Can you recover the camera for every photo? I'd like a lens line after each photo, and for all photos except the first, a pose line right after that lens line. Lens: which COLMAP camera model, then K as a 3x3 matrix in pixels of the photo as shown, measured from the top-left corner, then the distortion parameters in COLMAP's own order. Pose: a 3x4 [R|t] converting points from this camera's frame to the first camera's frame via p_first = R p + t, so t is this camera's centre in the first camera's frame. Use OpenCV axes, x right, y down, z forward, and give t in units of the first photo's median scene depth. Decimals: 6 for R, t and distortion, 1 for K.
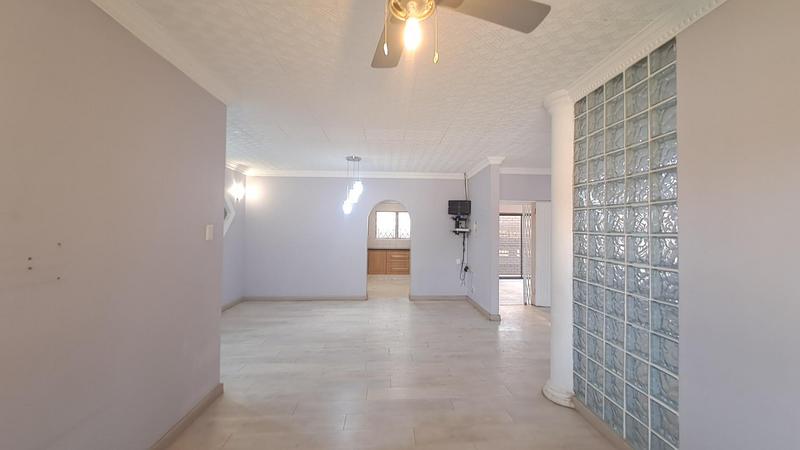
lens RADIAL K [[315.7, 0, 400.3], [0, 315.7, 226.7], [0, 0, 1]] dist [0.000435, -0.000010]
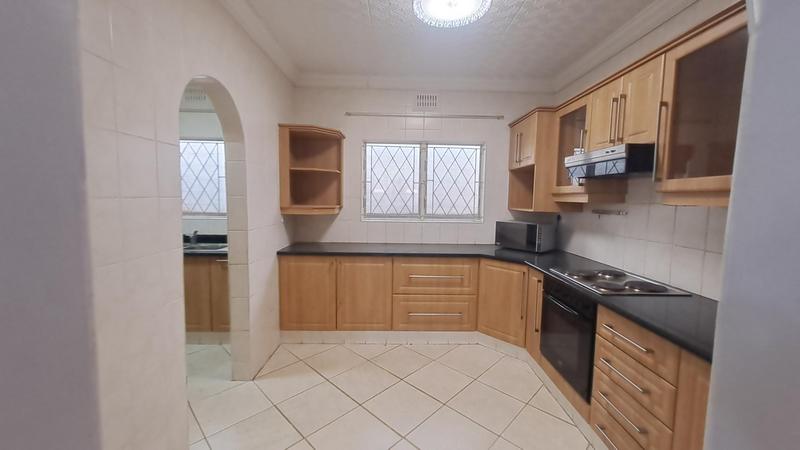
lens RADIAL K [[315.7, 0, 400.4], [0, 315.7, 224.8], [0, 0, 1]] dist [0.000435, -0.000010]
pose [[0.999847, 0.011358, -0.013275, -0.033606], [-0.010008, 0.995164, 0.097718, 0.011369], [0.014320, -0.097570, 0.995126, 0.689648]]
